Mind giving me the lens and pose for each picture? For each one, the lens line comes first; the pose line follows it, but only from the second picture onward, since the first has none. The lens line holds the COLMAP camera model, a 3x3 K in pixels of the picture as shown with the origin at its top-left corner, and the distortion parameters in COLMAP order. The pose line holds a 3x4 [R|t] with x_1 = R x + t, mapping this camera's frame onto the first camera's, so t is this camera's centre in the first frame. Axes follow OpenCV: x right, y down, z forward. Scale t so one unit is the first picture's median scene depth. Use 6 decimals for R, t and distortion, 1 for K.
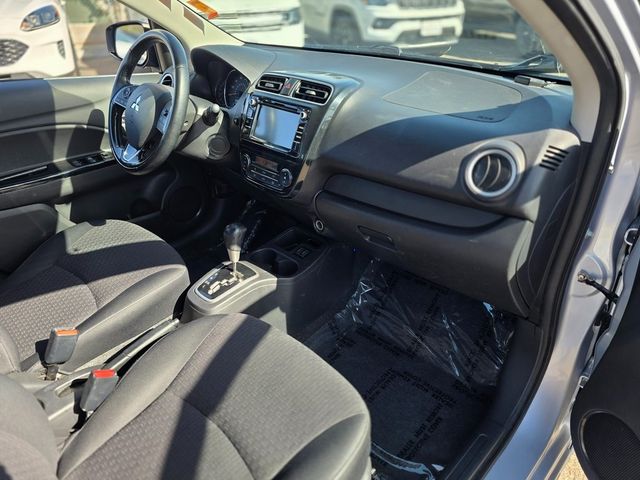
lens RADIAL K [[448.4, 0, 320.0], [0, 448.4, 240.0], [0, 0, 1]] dist [0.020616, 0.000081]
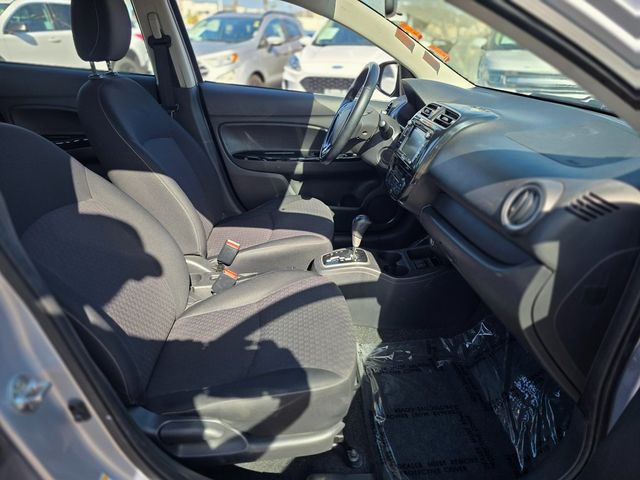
lens RADIAL K [[424.4, 0, 320.0], [0, 424.4, 240.0], [0, 0, 1]] dist [0.002606, -0.002665]
pose [[0.745122, 0.309173, -0.590936, 0.392756], [-0.361176, 0.931943, 0.032172, 0.028910], [0.560665, 0.189460, 0.806077, 0.018338]]
